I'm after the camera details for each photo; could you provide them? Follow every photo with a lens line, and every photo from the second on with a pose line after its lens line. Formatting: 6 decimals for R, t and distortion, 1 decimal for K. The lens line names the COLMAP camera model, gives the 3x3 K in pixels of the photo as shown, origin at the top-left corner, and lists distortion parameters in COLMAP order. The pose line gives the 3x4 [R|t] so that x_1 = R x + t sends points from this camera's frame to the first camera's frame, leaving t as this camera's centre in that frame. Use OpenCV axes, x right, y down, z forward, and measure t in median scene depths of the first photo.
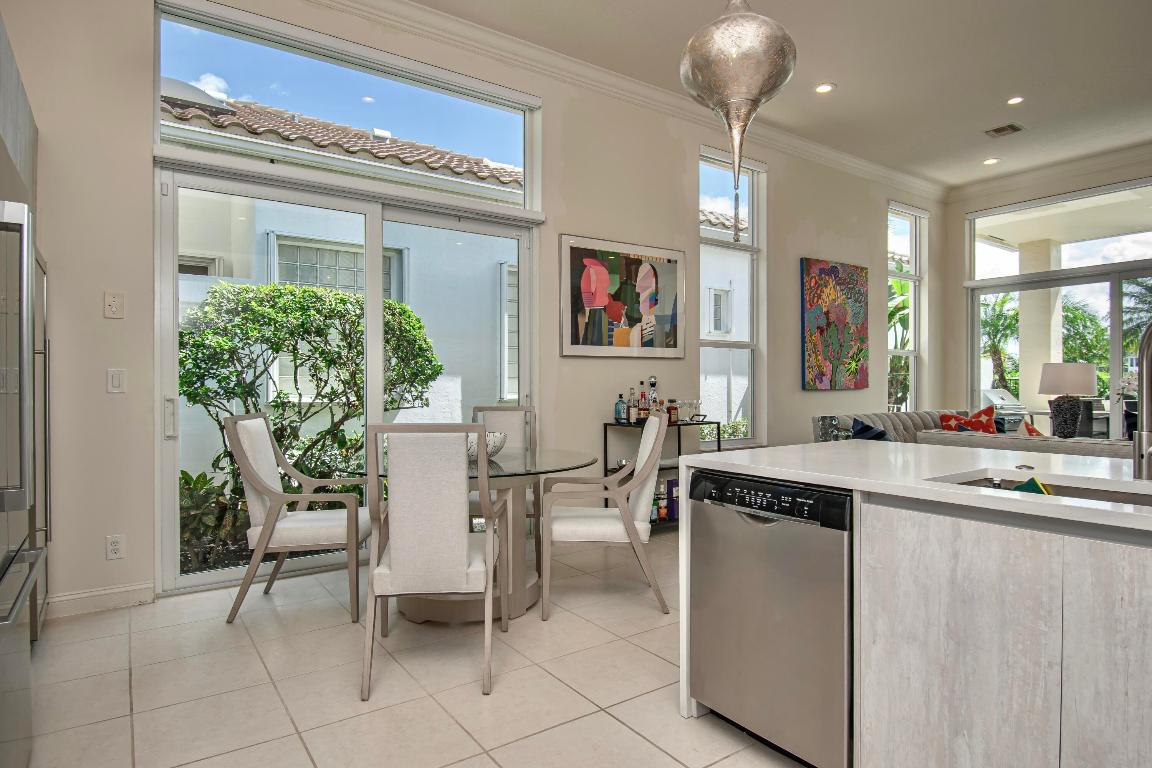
lens RADIAL K [[670.1, 0, 584.5], [0, 670.1, 385.9], [0, 0, 1]] dist [-0.001853, -0.002307]
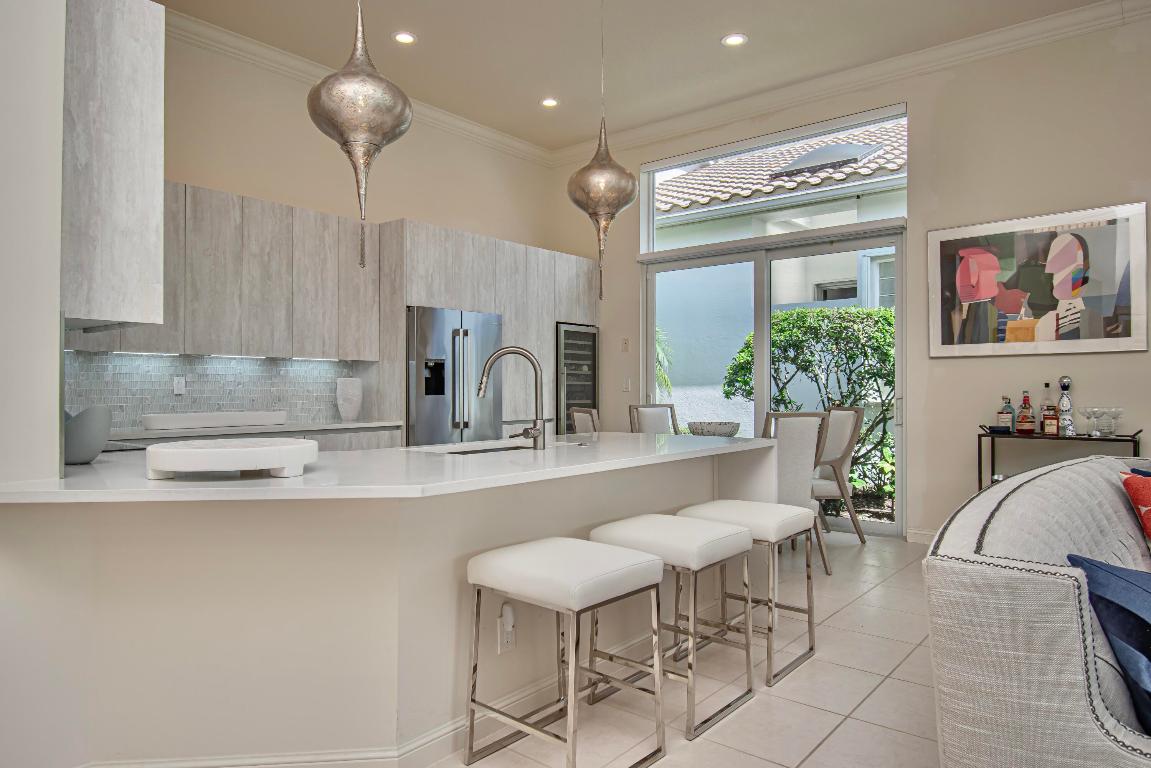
lens RADIAL K [[719.5, 0, 575.6], [0, 719.5, 391.7], [0, 0, 1]] dist [-0.023142, 0.000629]
pose [[0.257304, 0.004968, -0.966318, 0.763563], [-0.002478, 0.999987, 0.004481, 0.001414], [0.966327, 0.001241, 0.257313, 0.221984]]
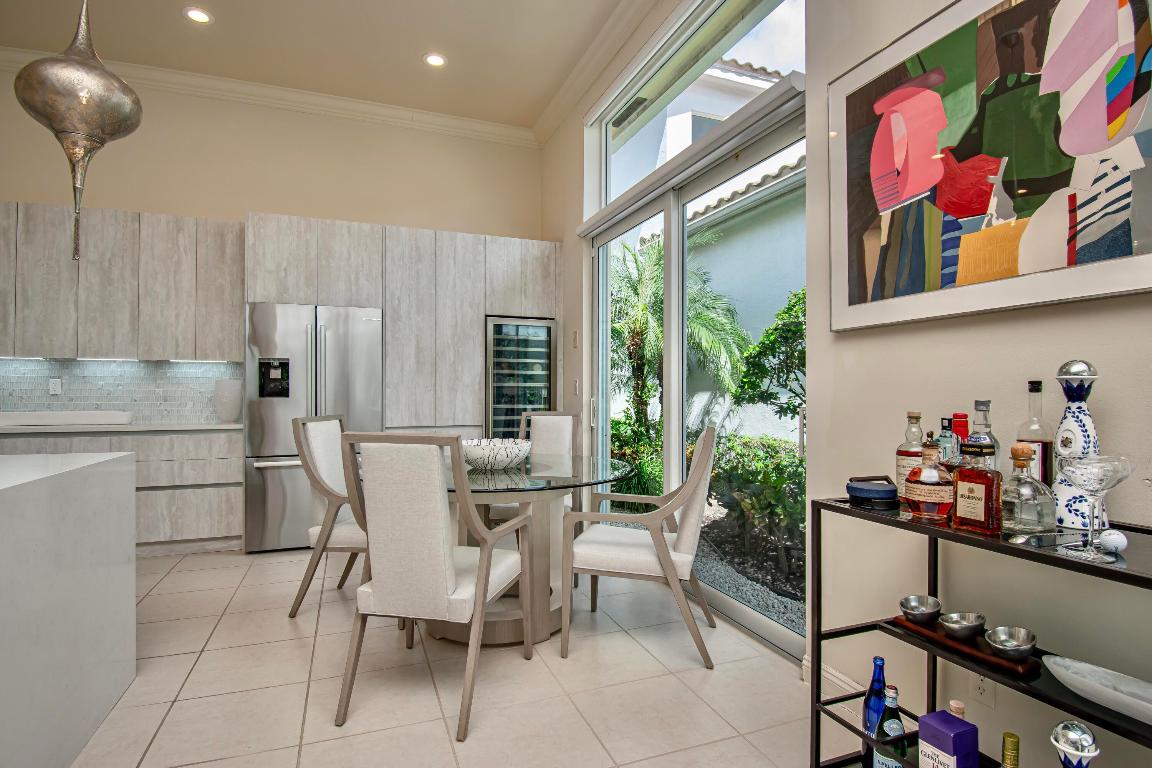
lens RADIAL K [[589.0, 0, 581.1], [0, 589.0, 387.2], [0, 0, 1]] dist [0.017676, -0.027392]
pose [[-0.252241, -0.004881, -0.967652, 0.394992], [-0.006407, 0.999974, -0.003373, -0.001431], [0.967643, 0.005349, -0.252266, 0.855319]]
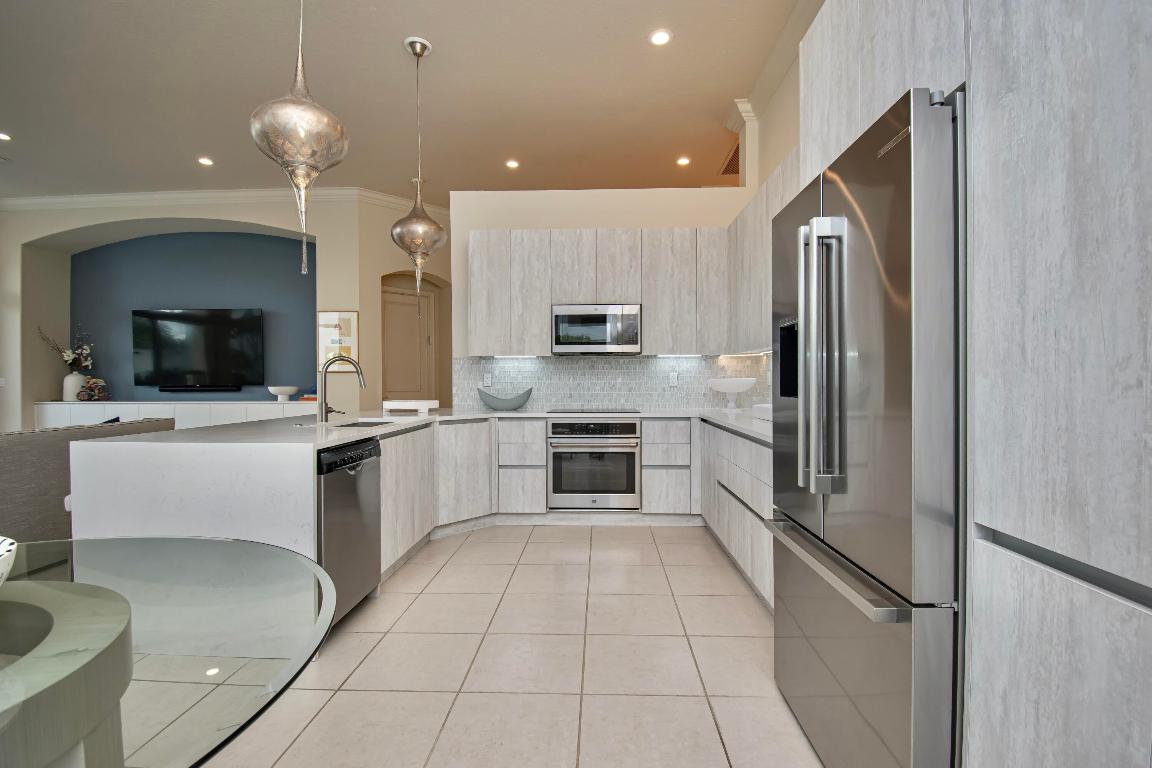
lens RADIAL K [[530.5, 0, 581.6], [0, 530.5, 384.1], [0, 0, 1]] dist [0.014503, -0.022043]
pose [[-0.791600, 0.001410, 0.611038, -0.330749], [0.008522, 0.999926, 0.008734, -0.000600], [-0.610981, 0.012121, -0.791553, 0.628615]]
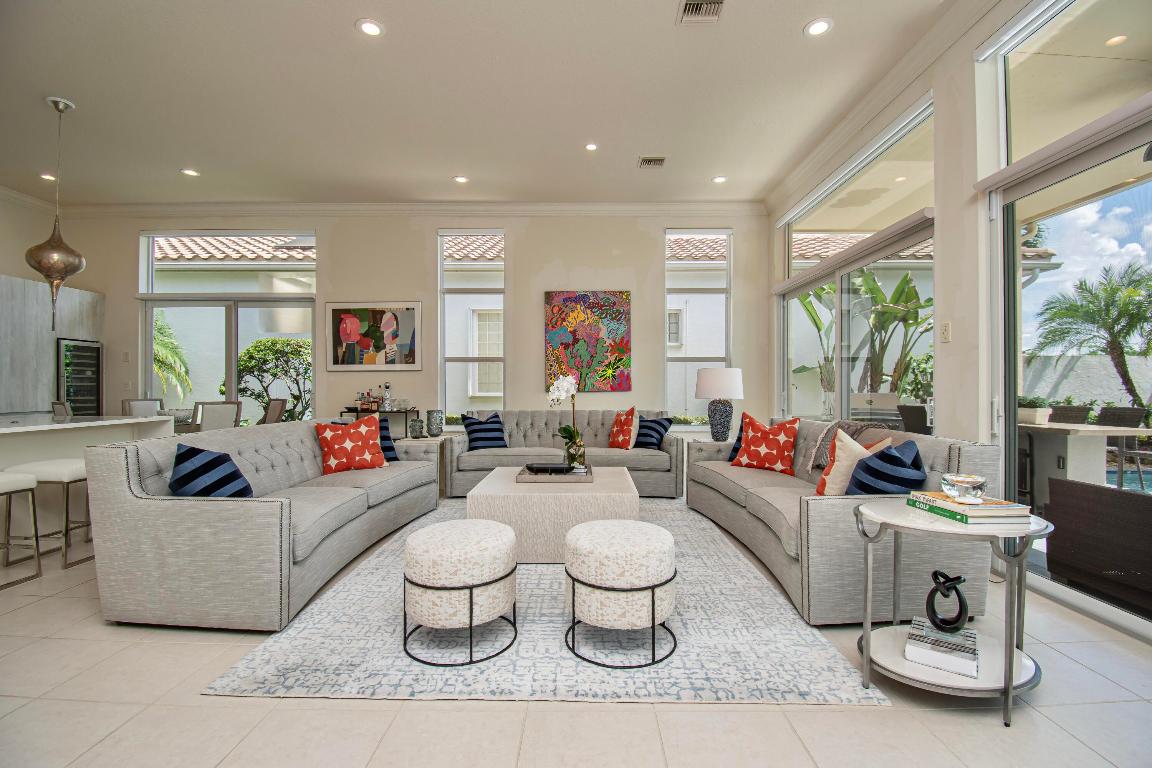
lens RADIAL K [[508.1, 0, 582.9], [0, 508.1, 386.7], [0, 0, 1]] dist [0.009647, -0.018818]
pose [[0.810144, -0.000049, -0.586231, 1.198531], [-0.002599, 0.999990, -0.003674, -0.000131], [0.586226, 0.004500, 0.810135, 0.281132]]
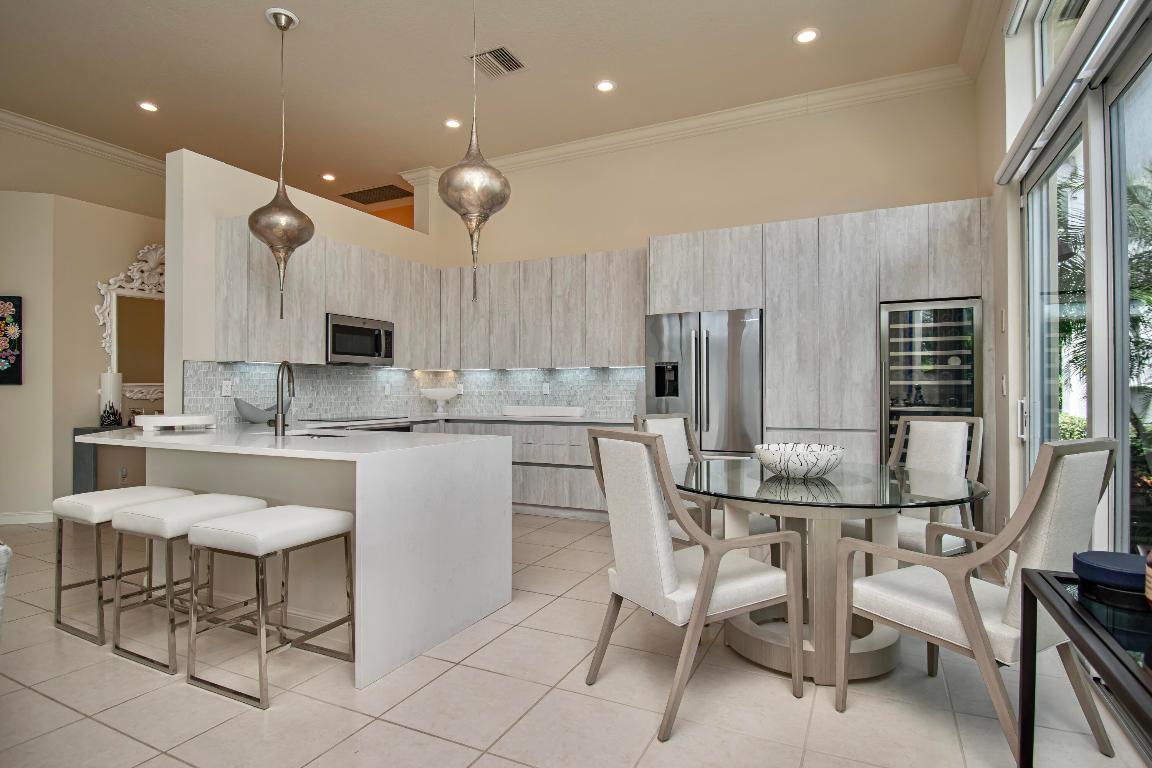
lens RADIAL K [[600.8, 0, 581.2], [0, 600.8, 385.2], [0, 0, 1]] dist [0.002203, -0.000141]
pose [[-0.881598, -0.001468, -0.471999, 0.283968], [0.000879, 0.999988, -0.004751, -0.001380], [0.472001, -0.004603, -0.881586, 0.992172]]
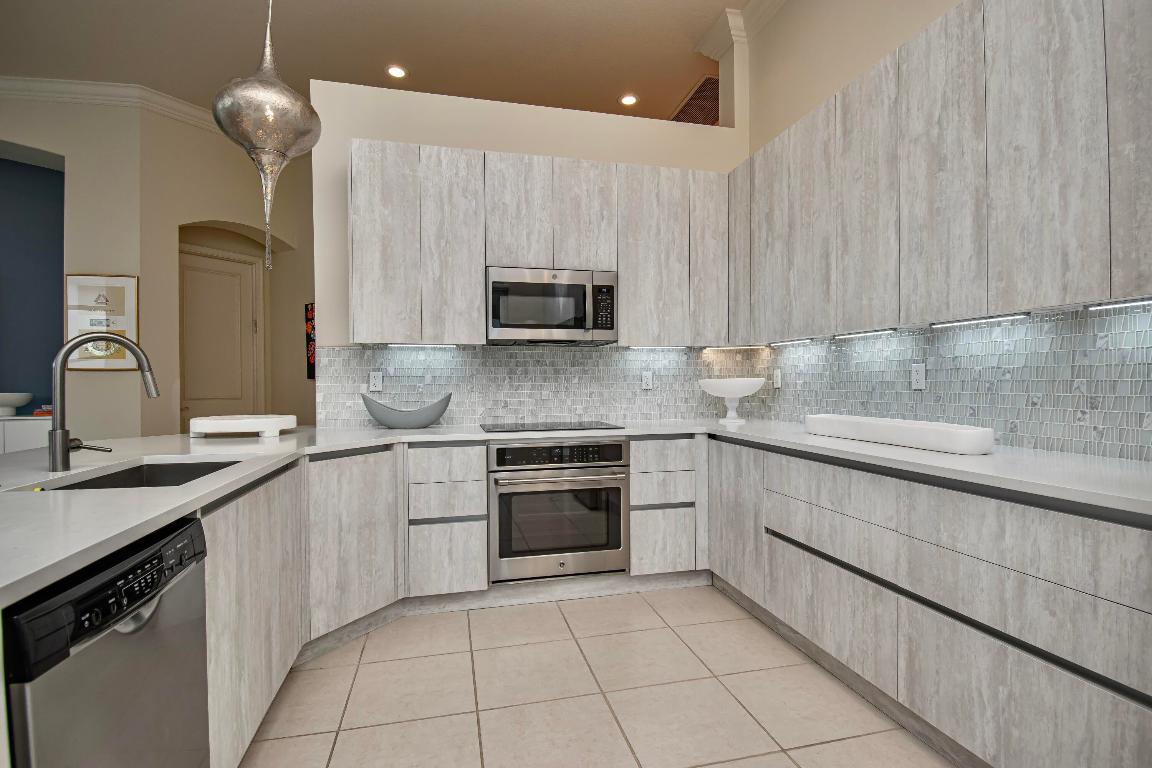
lens RADIAL K [[560.3, 0, 581.8], [0, 560.3, 386.0], [0, 0, 1]] dist [0.020032, -0.024945]
pose [[-0.926302, 0.006107, 0.376733, -0.101255], [0.010834, 0.999887, 0.010430, -0.000094], [-0.376627, 0.013743, -0.926263, 0.500931]]
